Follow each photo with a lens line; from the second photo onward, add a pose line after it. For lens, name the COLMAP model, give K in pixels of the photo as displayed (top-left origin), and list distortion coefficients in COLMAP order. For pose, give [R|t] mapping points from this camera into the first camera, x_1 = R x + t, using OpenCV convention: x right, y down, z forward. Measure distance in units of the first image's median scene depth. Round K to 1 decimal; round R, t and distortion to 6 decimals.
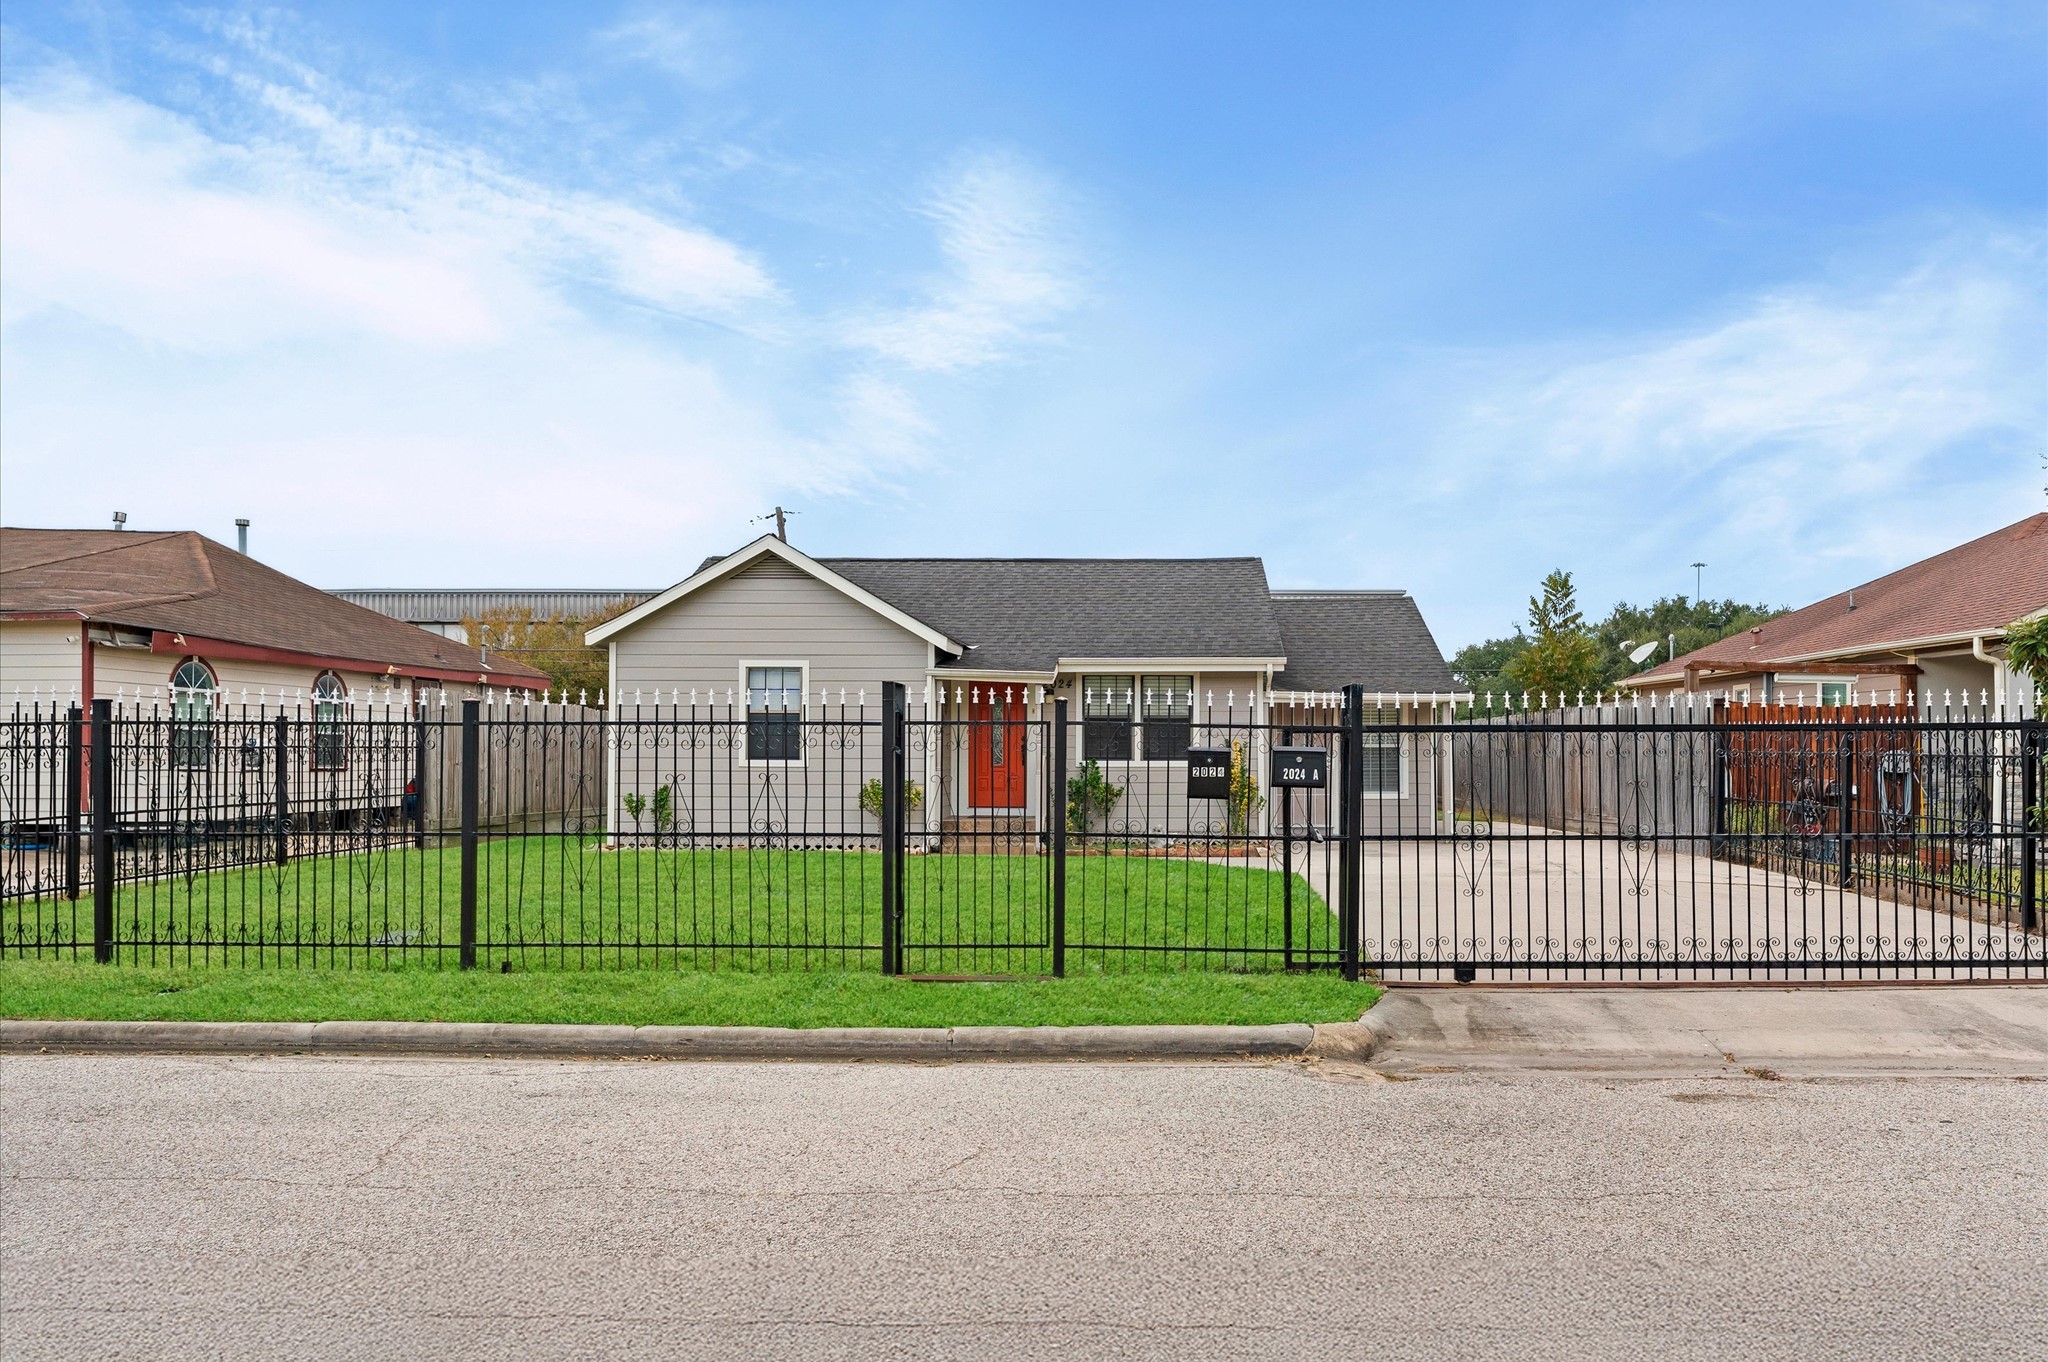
lens RADIAL K [[825.8, 0, 1021.2], [0, 825.8, 684.1], [0, 0, 1]] dist [-0.005441, 0.000179]
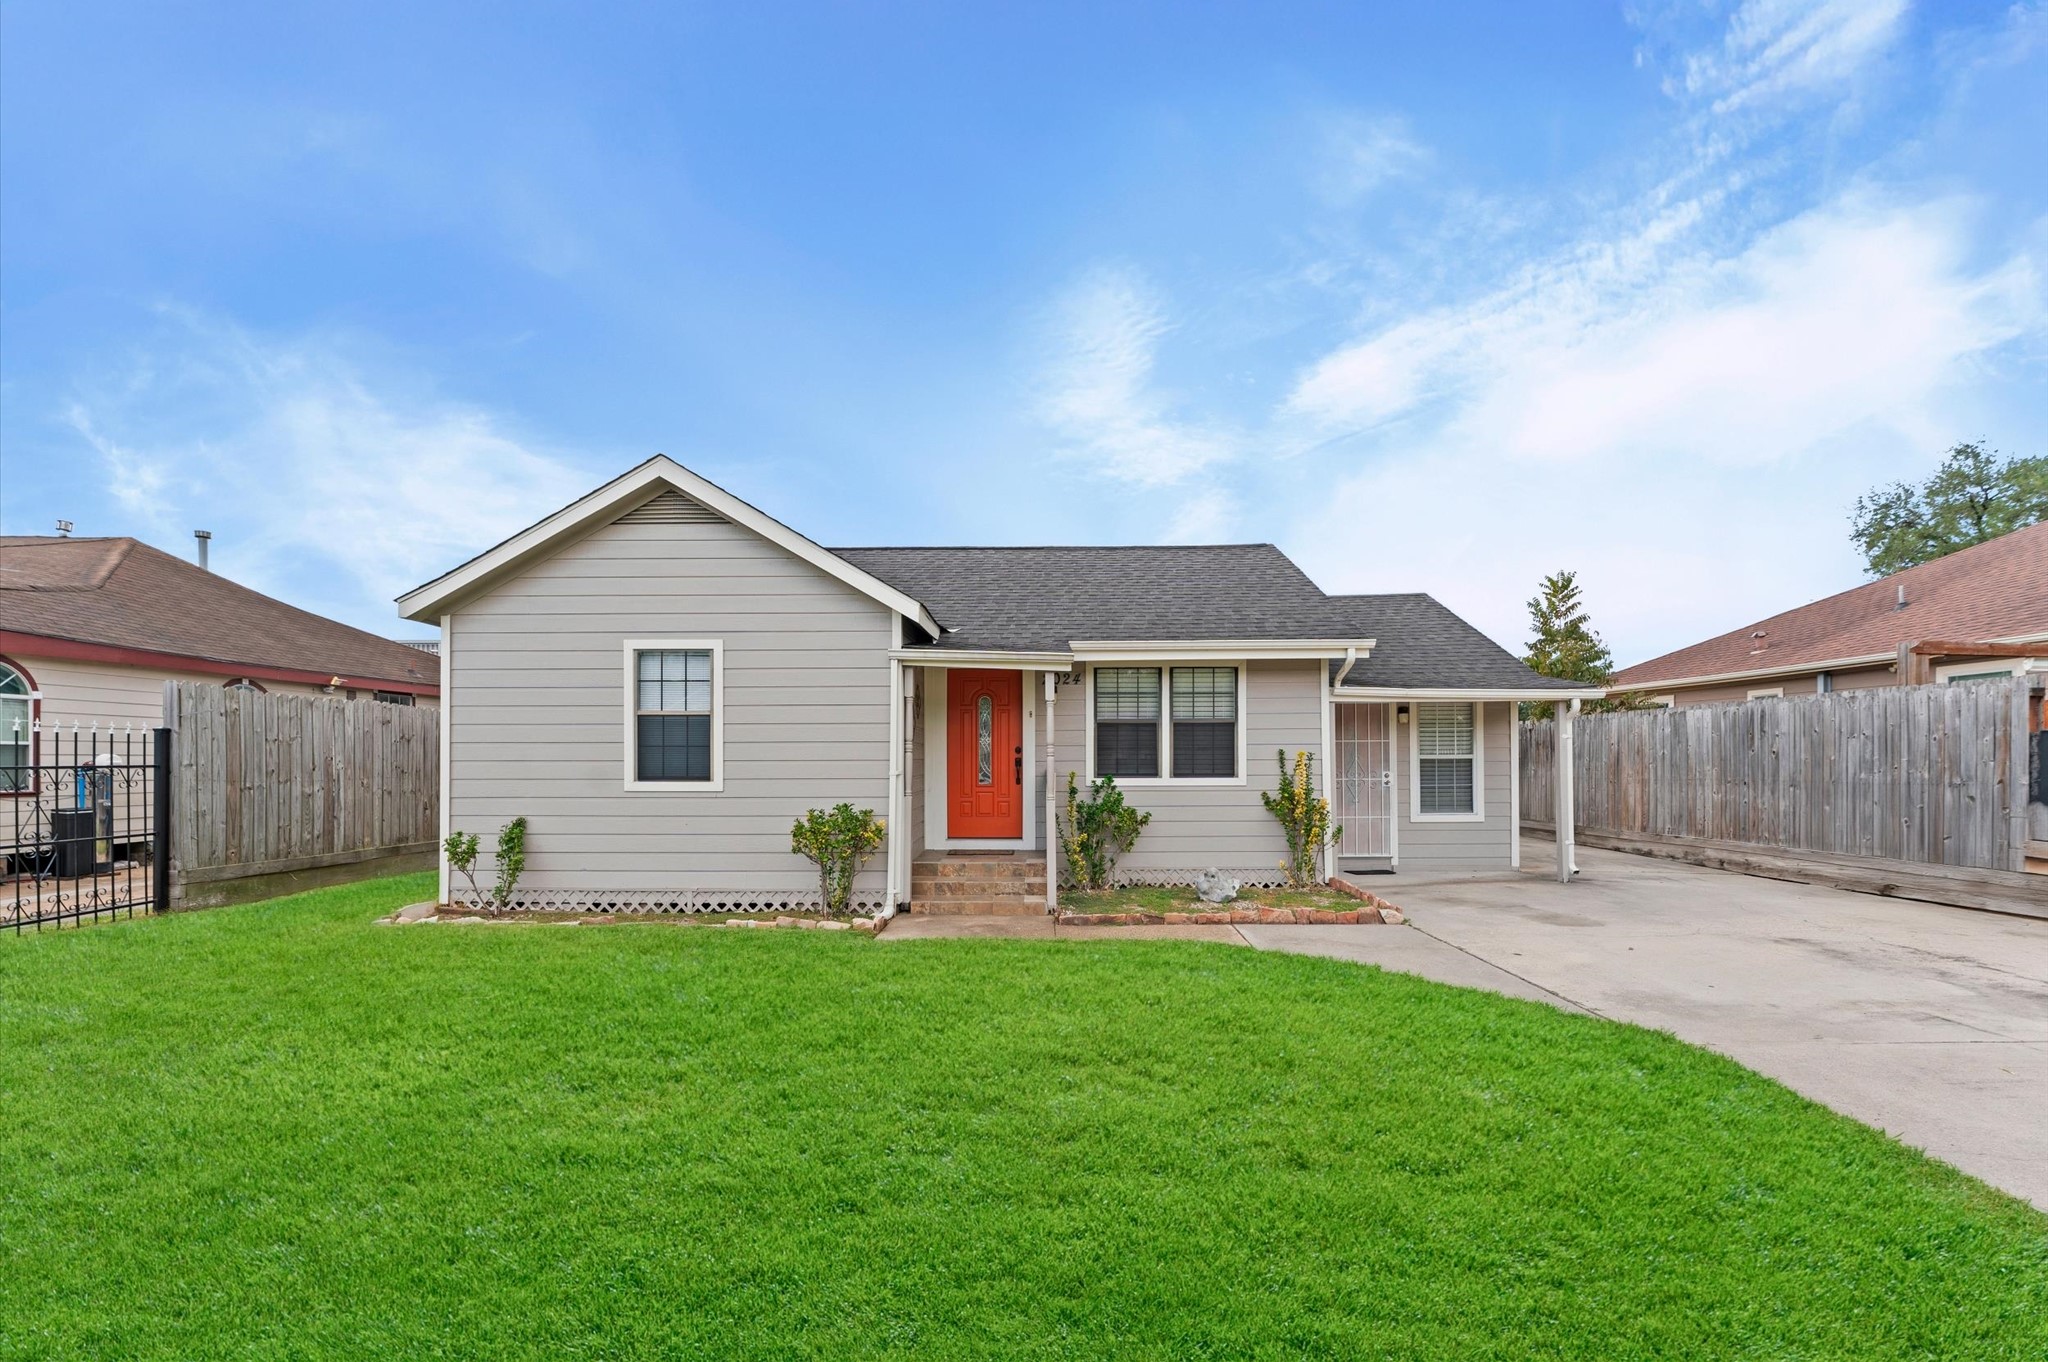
lens RADIAL K [[829.9, 0, 1021.5], [0, 829.9, 674.2], [0, 0, 1]] dist [0.000469, 0.000148]
pose [[0.999337, -0.000414, 0.036406, -0.023383], [0.001326, 0.999686, -0.025031, 0.016023], [-0.036385, 0.025062, 0.999024, 0.237317]]
